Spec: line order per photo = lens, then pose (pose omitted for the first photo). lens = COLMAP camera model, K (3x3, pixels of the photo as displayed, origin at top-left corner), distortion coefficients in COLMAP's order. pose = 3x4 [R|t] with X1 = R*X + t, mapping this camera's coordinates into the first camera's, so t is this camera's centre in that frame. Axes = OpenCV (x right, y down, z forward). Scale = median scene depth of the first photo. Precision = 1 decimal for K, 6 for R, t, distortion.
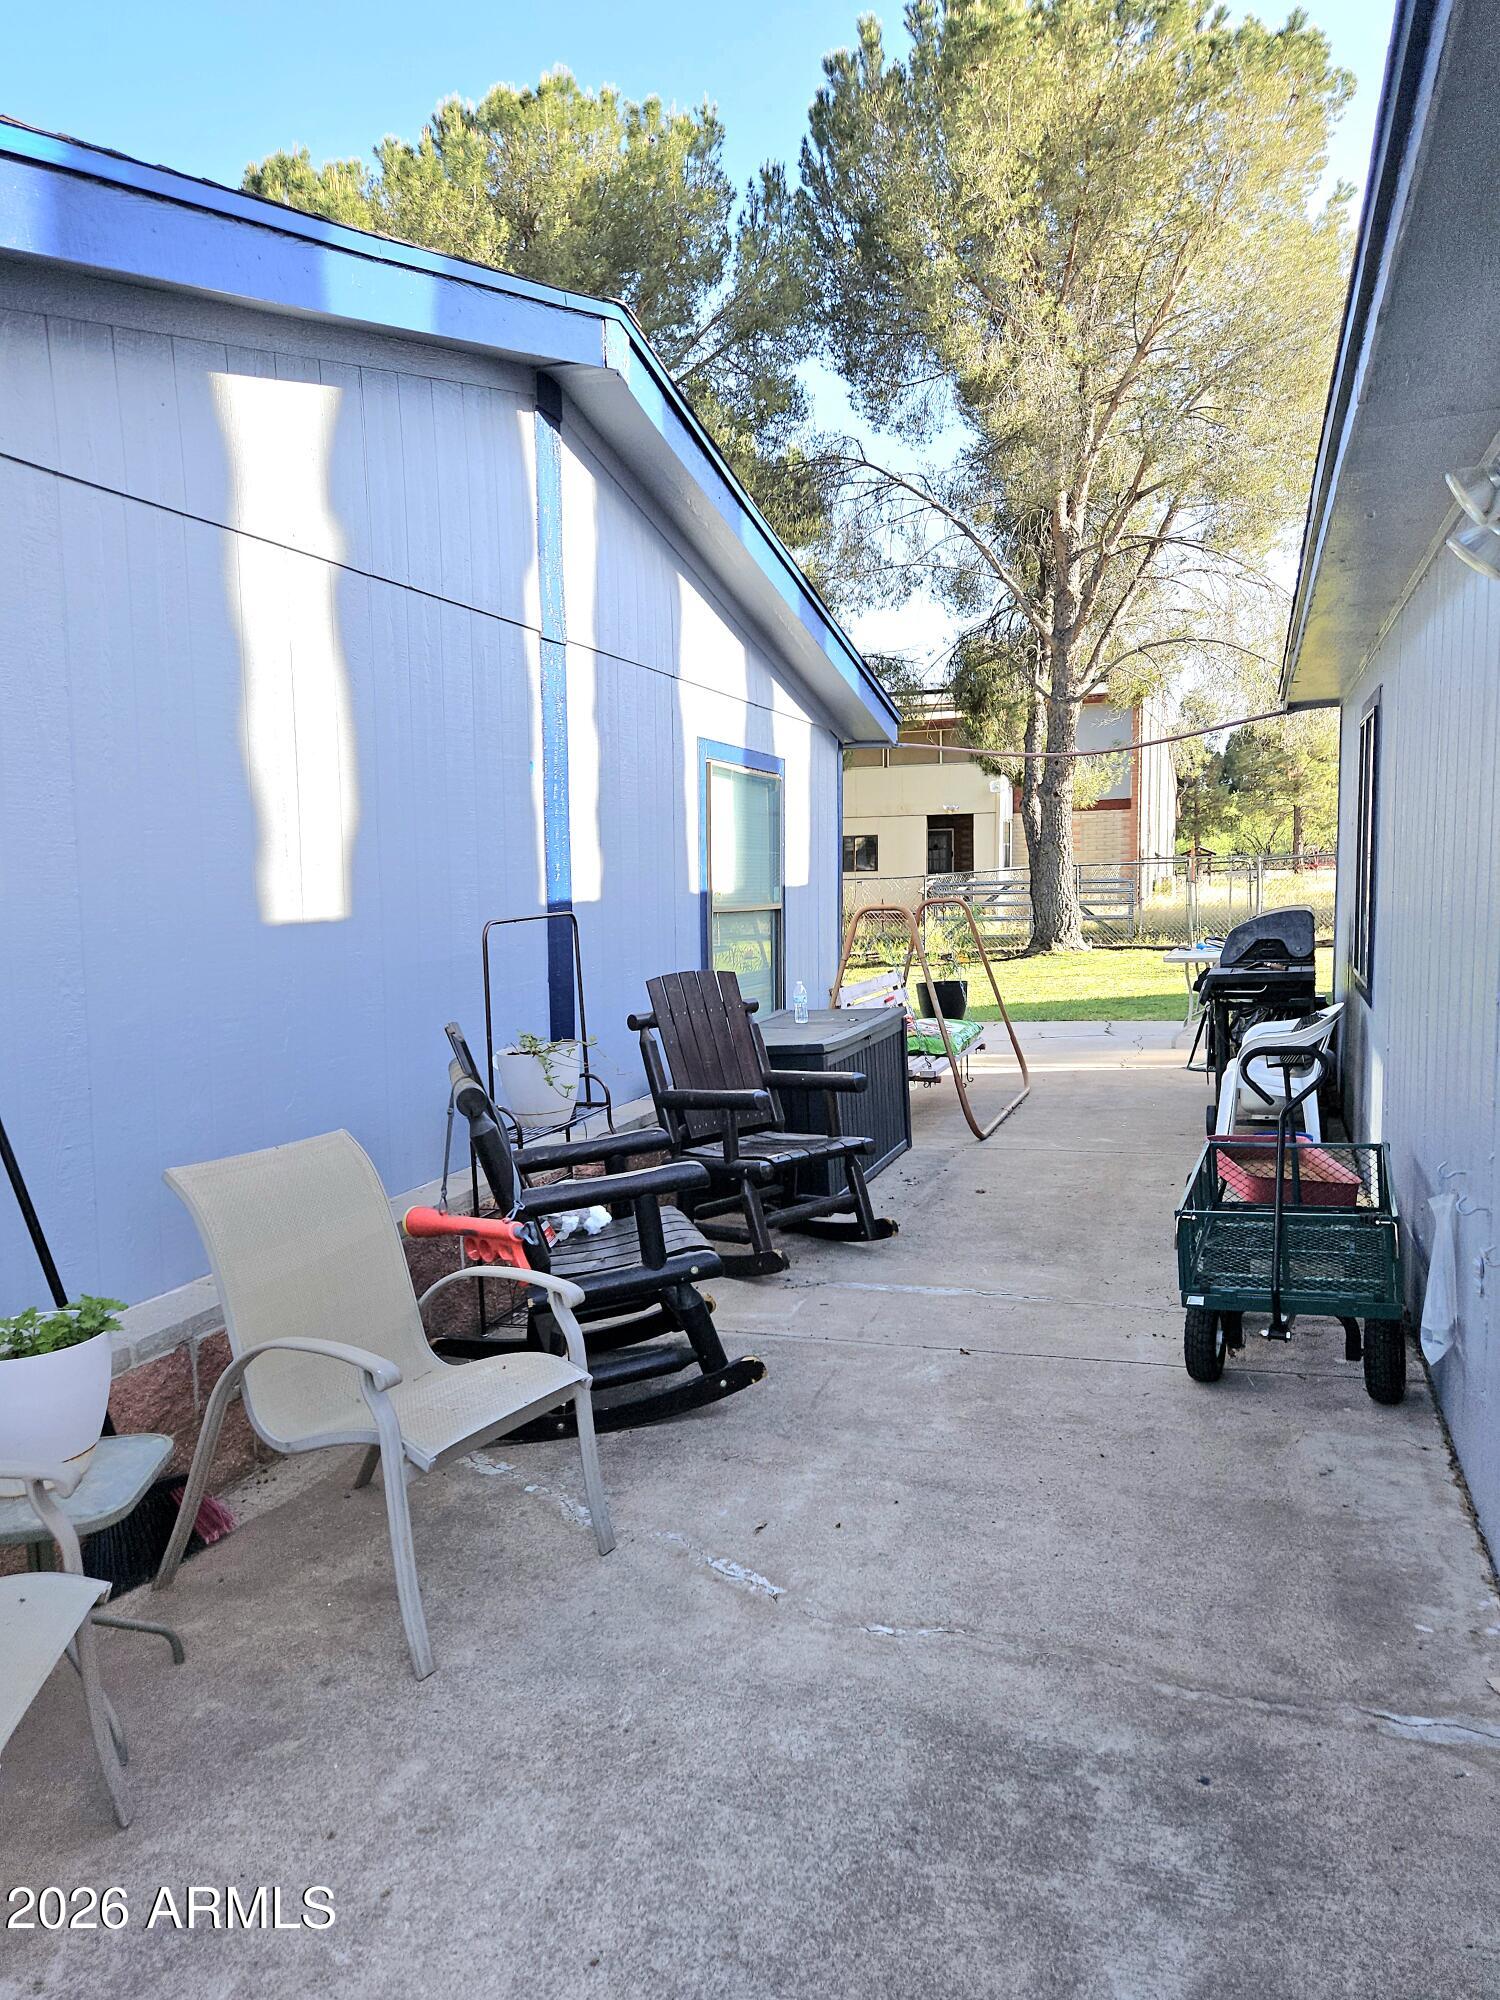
lens RADIAL K [[1329.6, 0, 707.7], [0, 1329.6, 965.8], [0, 0, 1]] dist [0.041388, 0.001945]
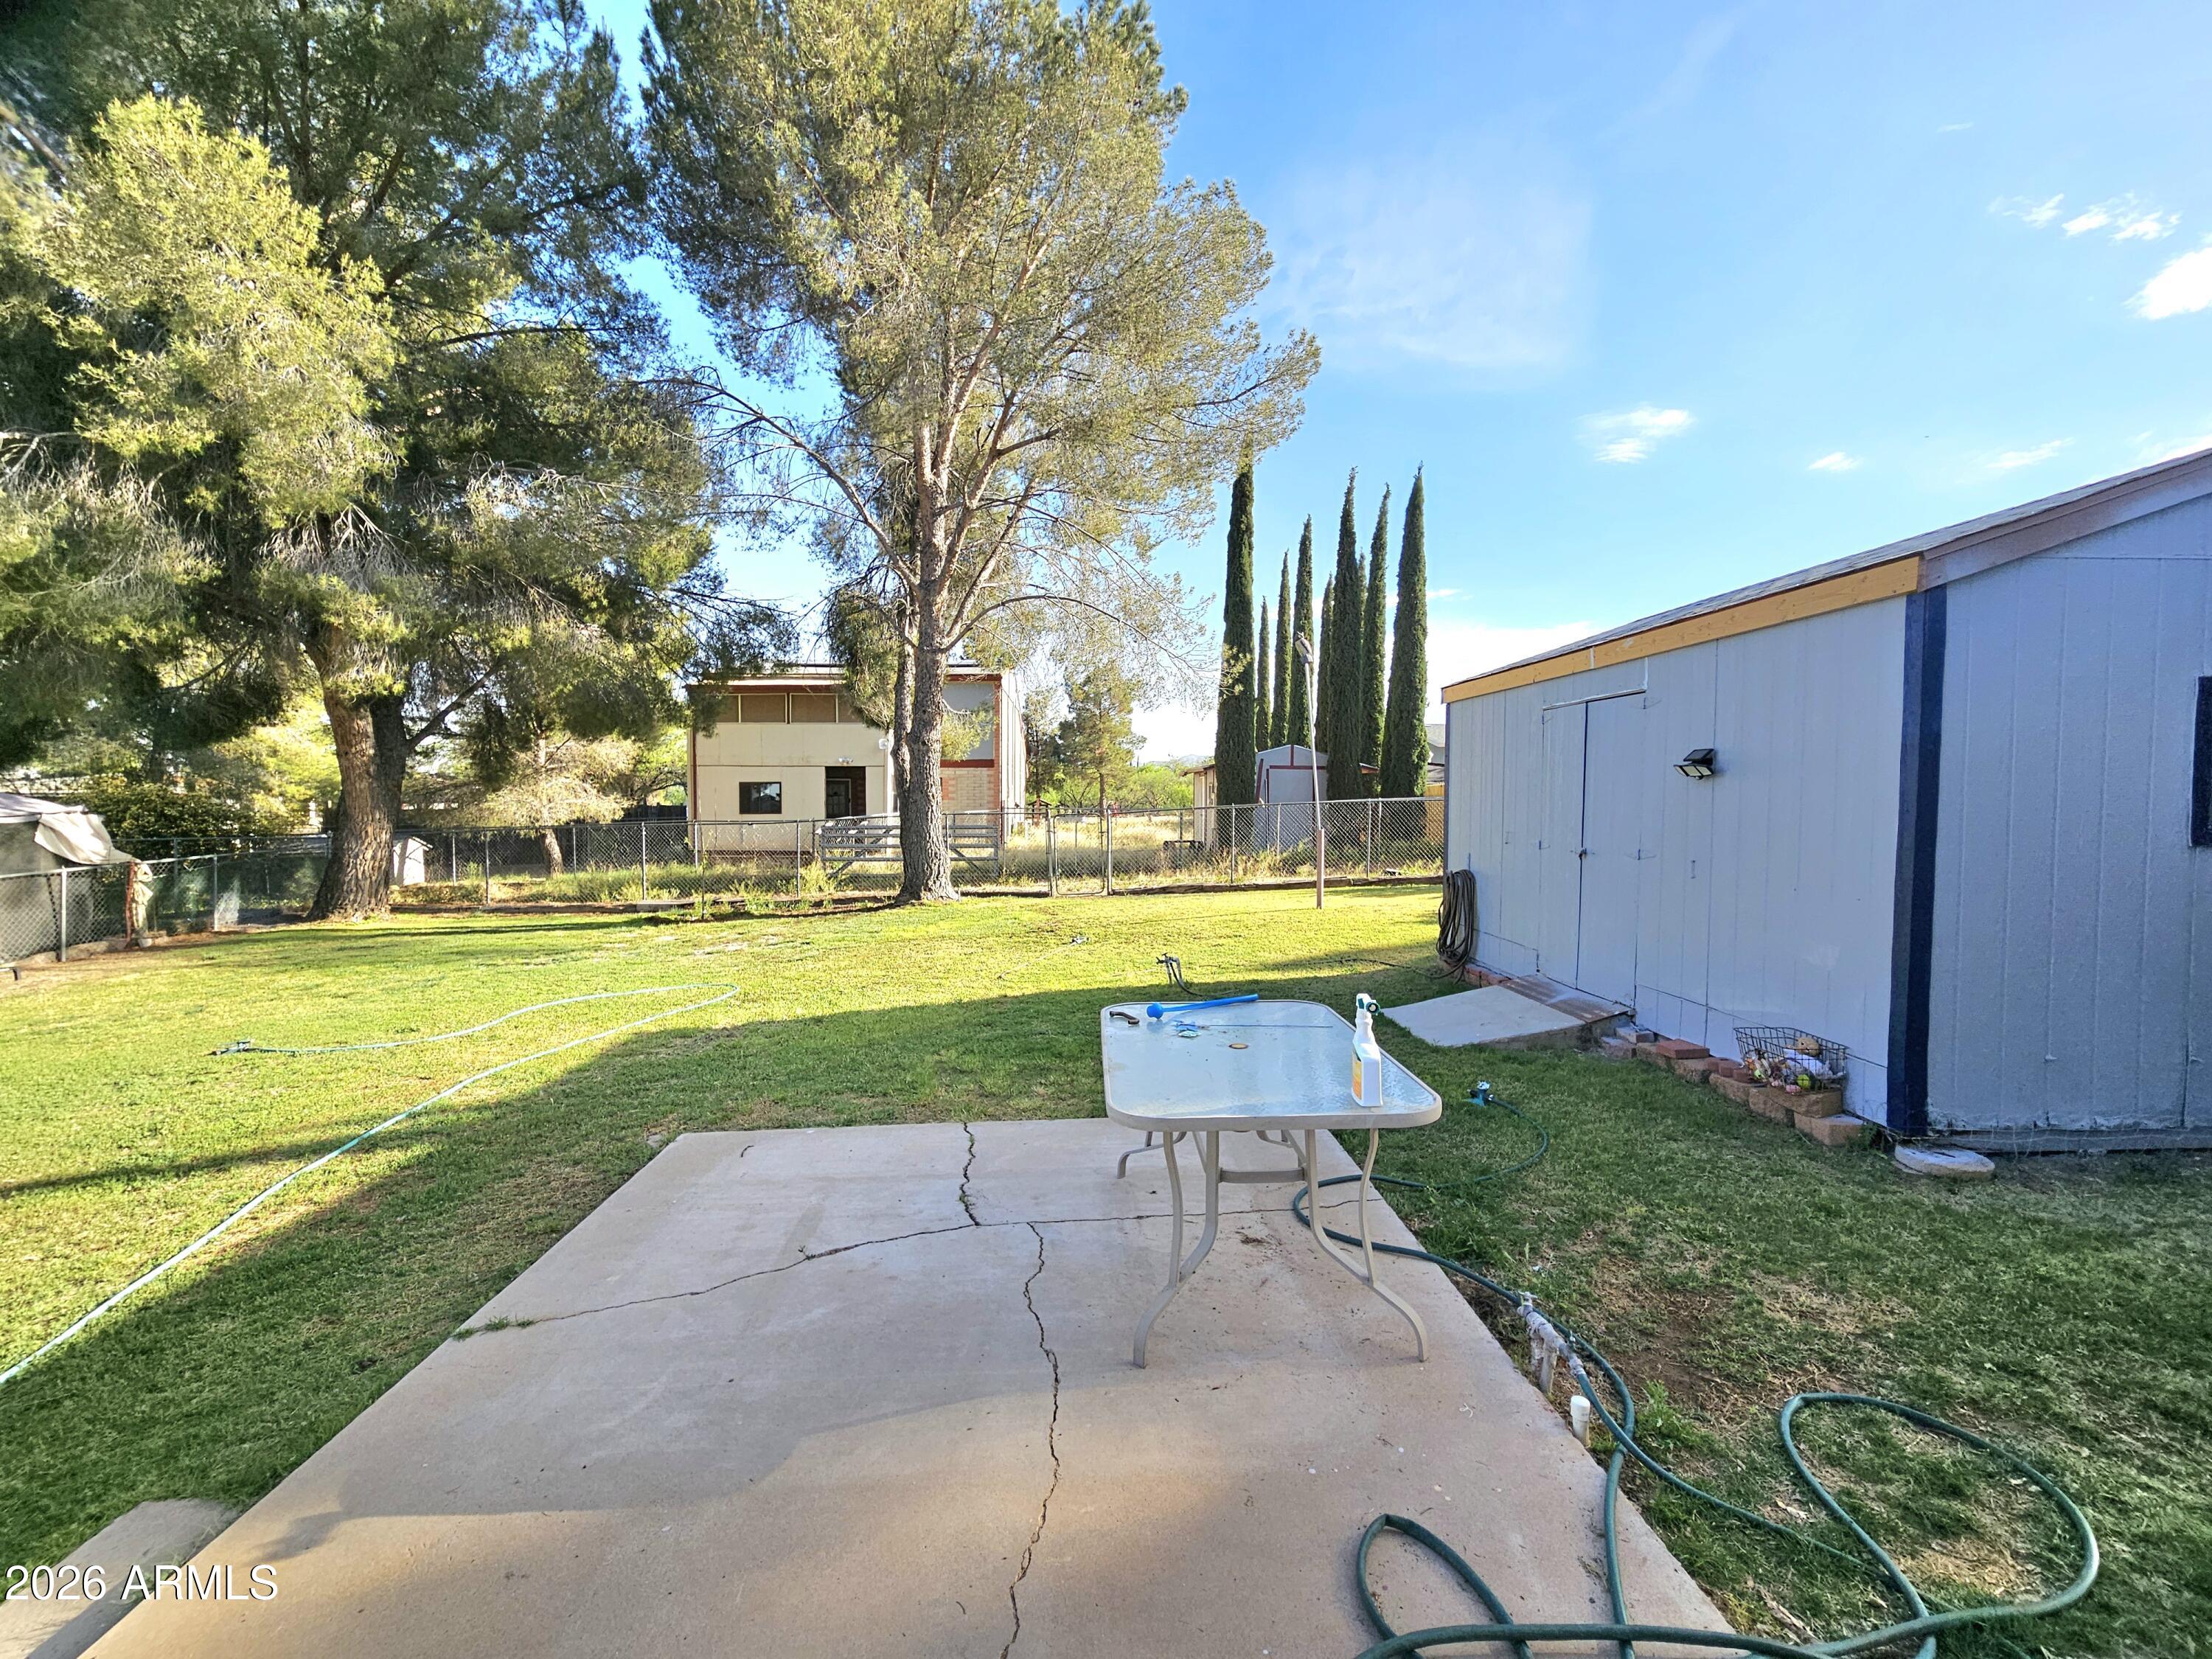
lens RADIAL K [[925.0, 0, 1106.4], [0, 925.0, 826.3], [0, 0, 1]] dist [-0.000576, -0.000999]
pose [[0.909957, 0.008096, 0.414624, 0.093106], [0.015707, 0.998419, -0.053967, -0.025222], [-0.414405, 0.055620, 0.908391, 0.300038]]
